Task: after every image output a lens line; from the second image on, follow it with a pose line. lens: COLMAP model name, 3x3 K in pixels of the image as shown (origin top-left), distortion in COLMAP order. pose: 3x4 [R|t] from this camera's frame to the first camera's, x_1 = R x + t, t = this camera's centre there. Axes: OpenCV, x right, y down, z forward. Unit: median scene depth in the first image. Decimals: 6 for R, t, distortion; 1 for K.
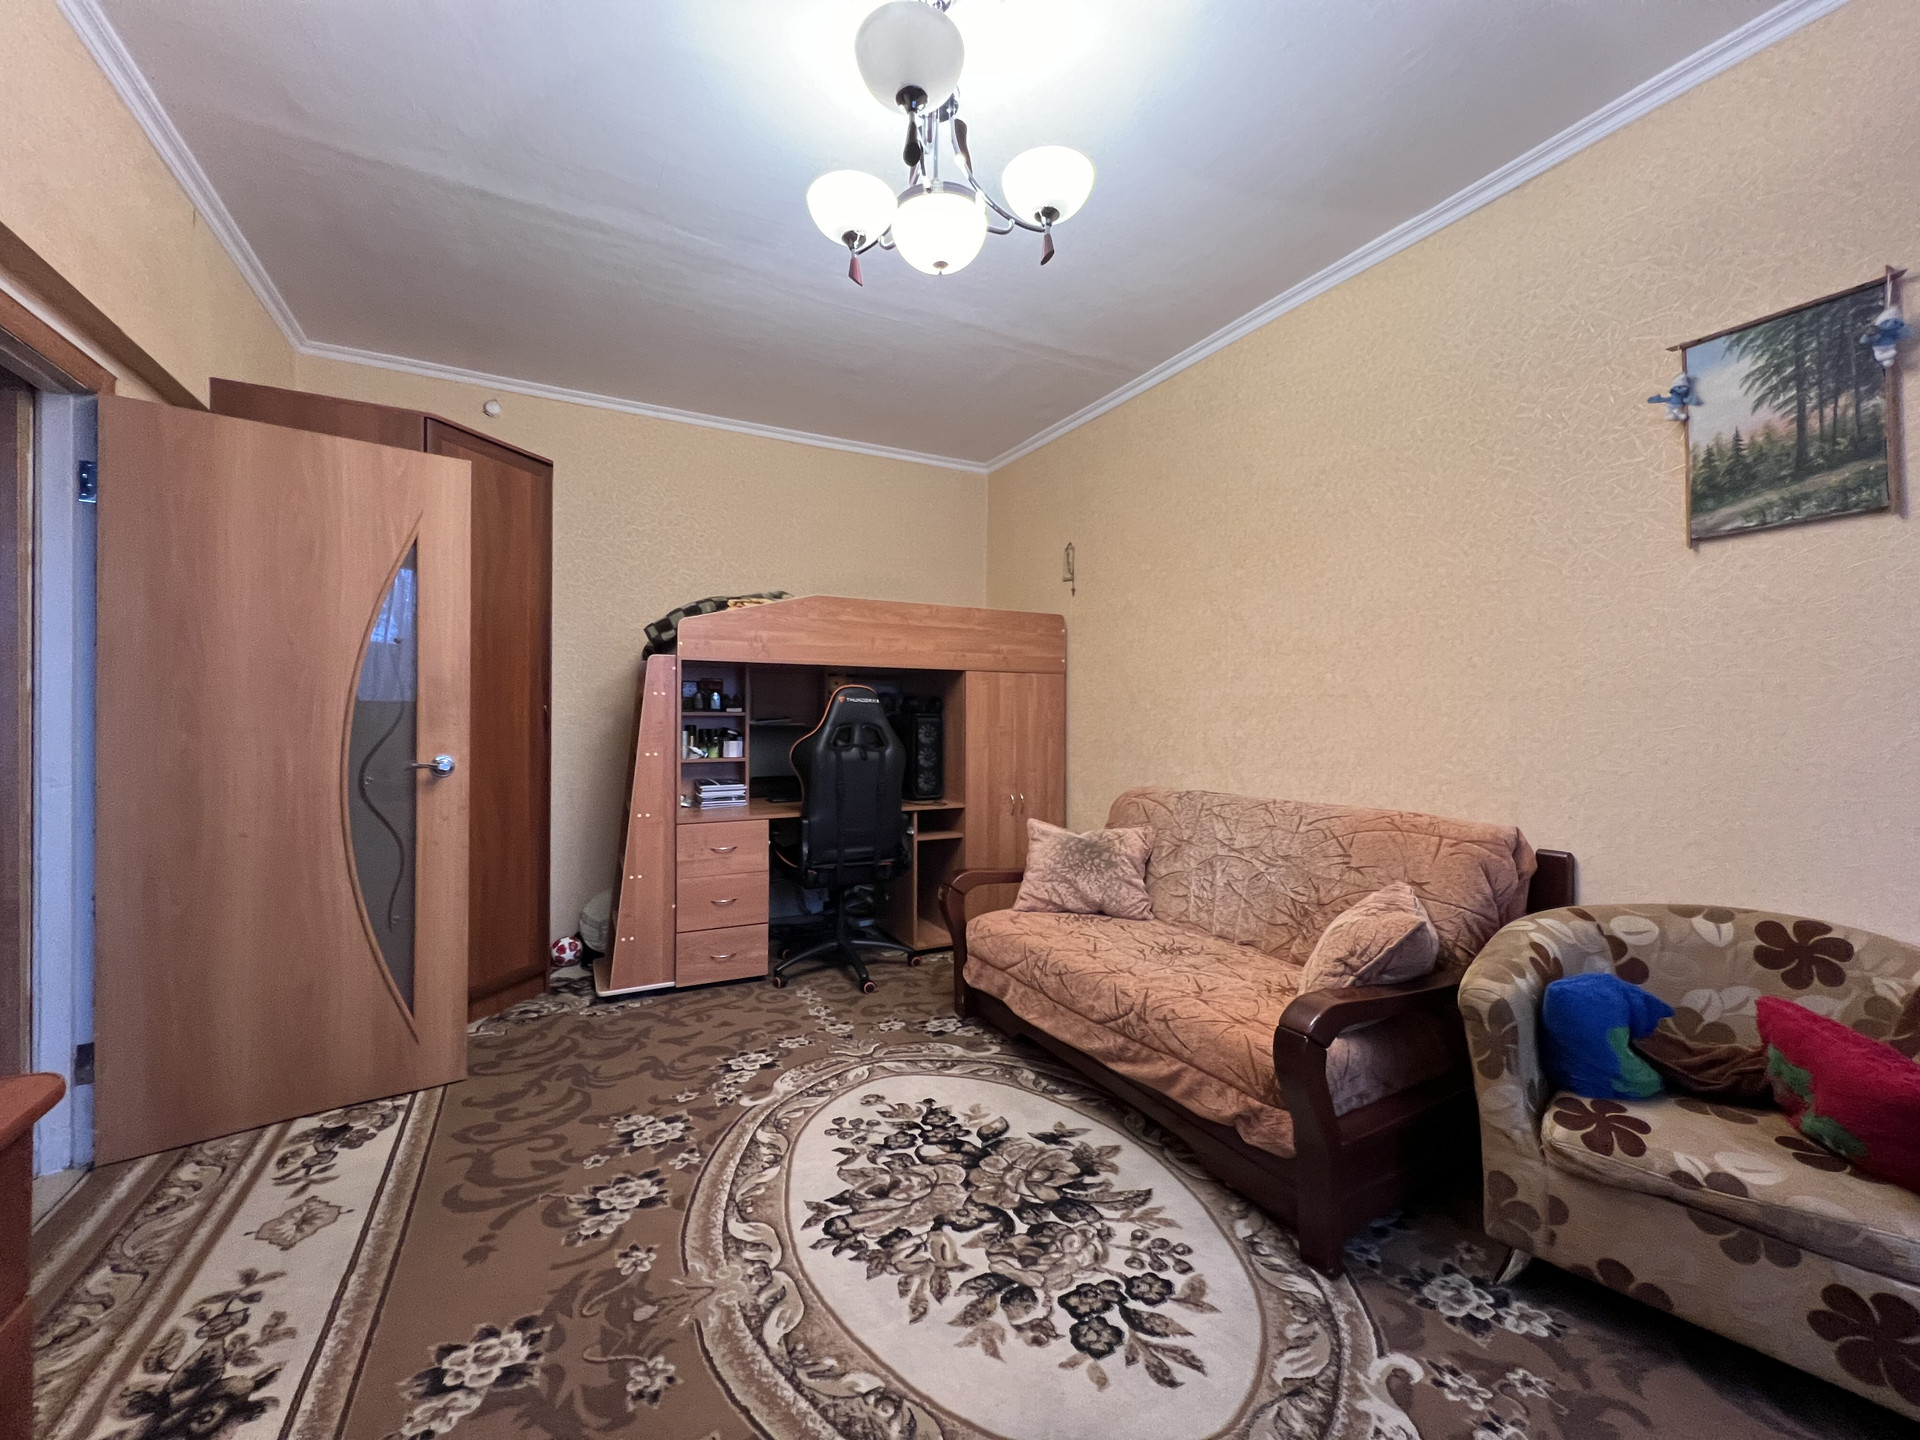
lens RADIAL K [[764.6, 0, 958.0], [0, 764.6, 717.2], [0, 0, 1]] dist [-0.000373, -0.000220]
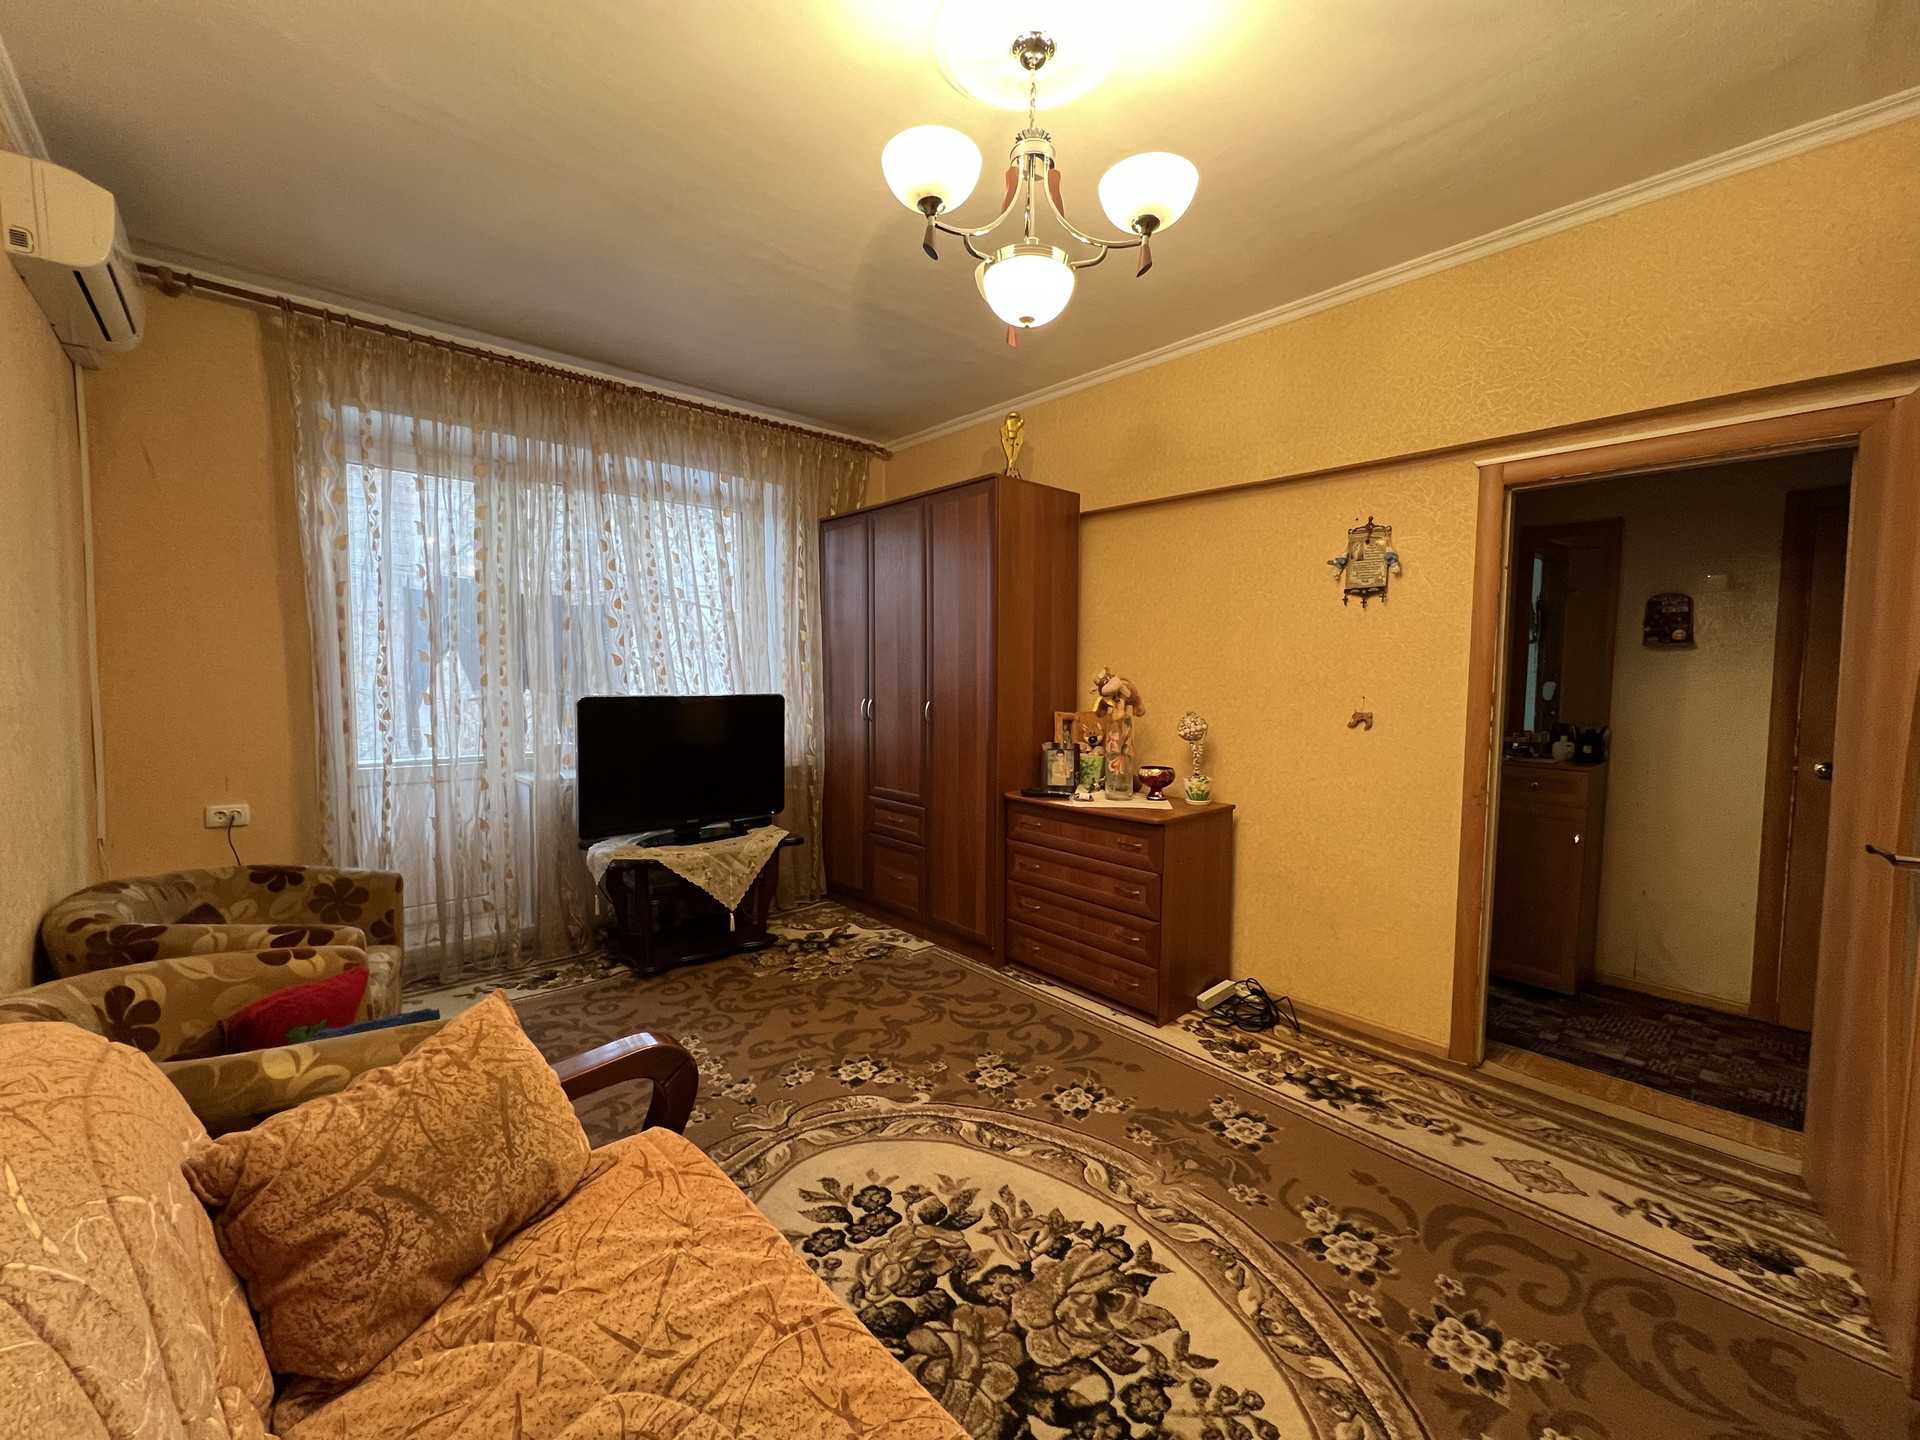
lens RADIAL K [[766.1, 0, 957.2], [0, 766.1, 716.5], [0, 0, 1]] dist [-0.002077, 0.000228]
pose [[-0.970640, -0.002176, -0.240526, 0.315830], [-0.015526, 0.998441, 0.053622, -0.104299], [0.240034, 0.055782, -0.969160, 2.000673]]
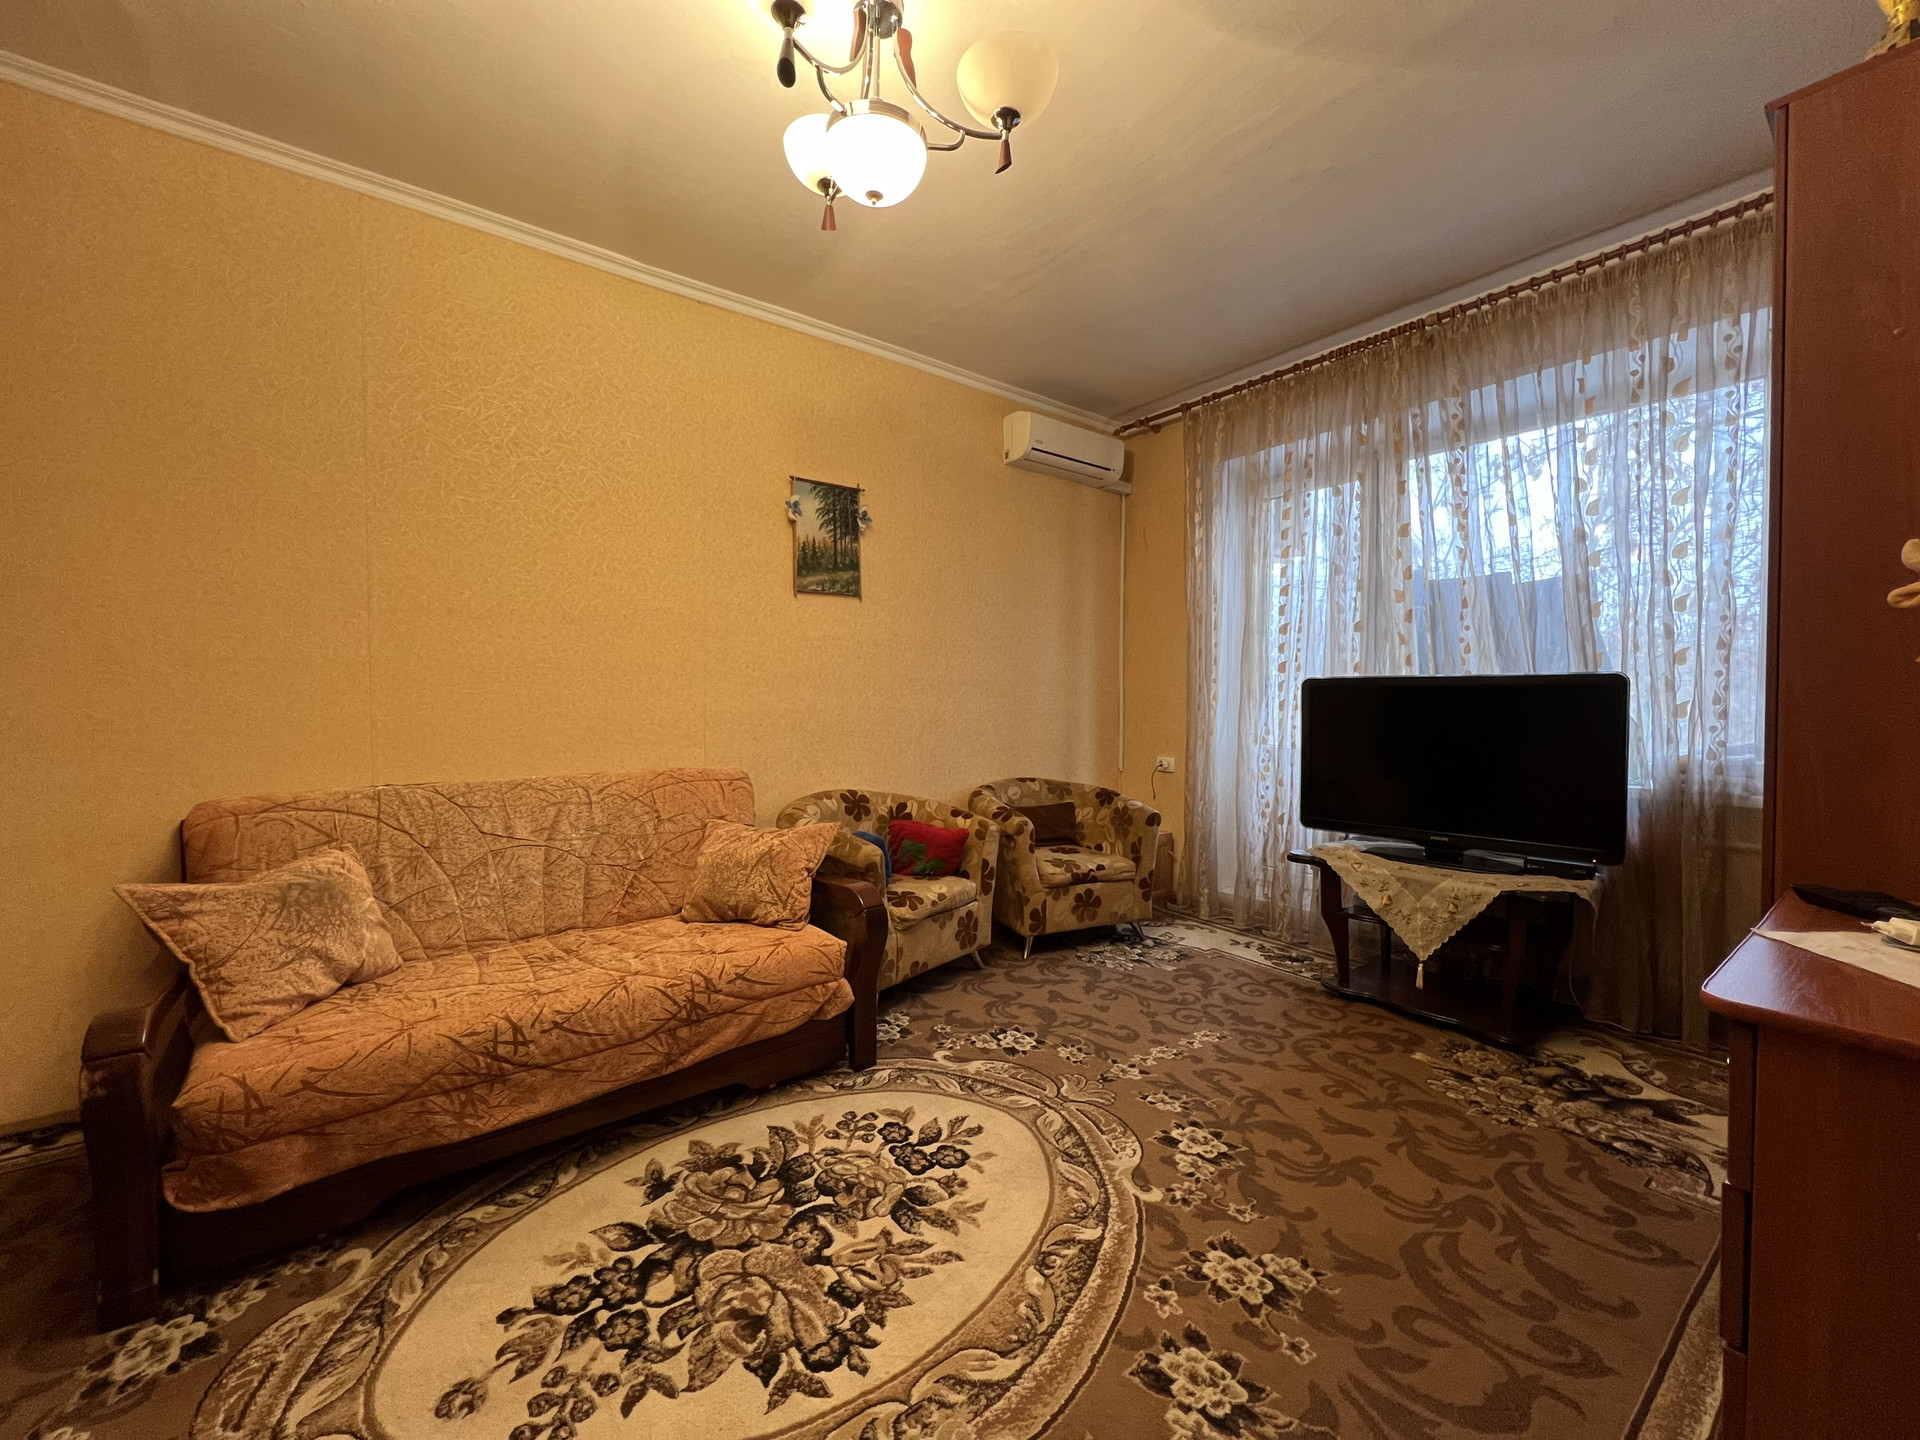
lens RADIAL K [[766.1, 0, 955.8], [0, 766.1, 717.7], [0, 0, 1]] dist [-0.002077, 0.000228]
pose [[-0.168008, -0.028701, 0.985368, -0.957359], [-0.002937, 0.999586, 0.028615, 0.011183], [-0.985781, 0.001913, -0.168023, 1.049240]]
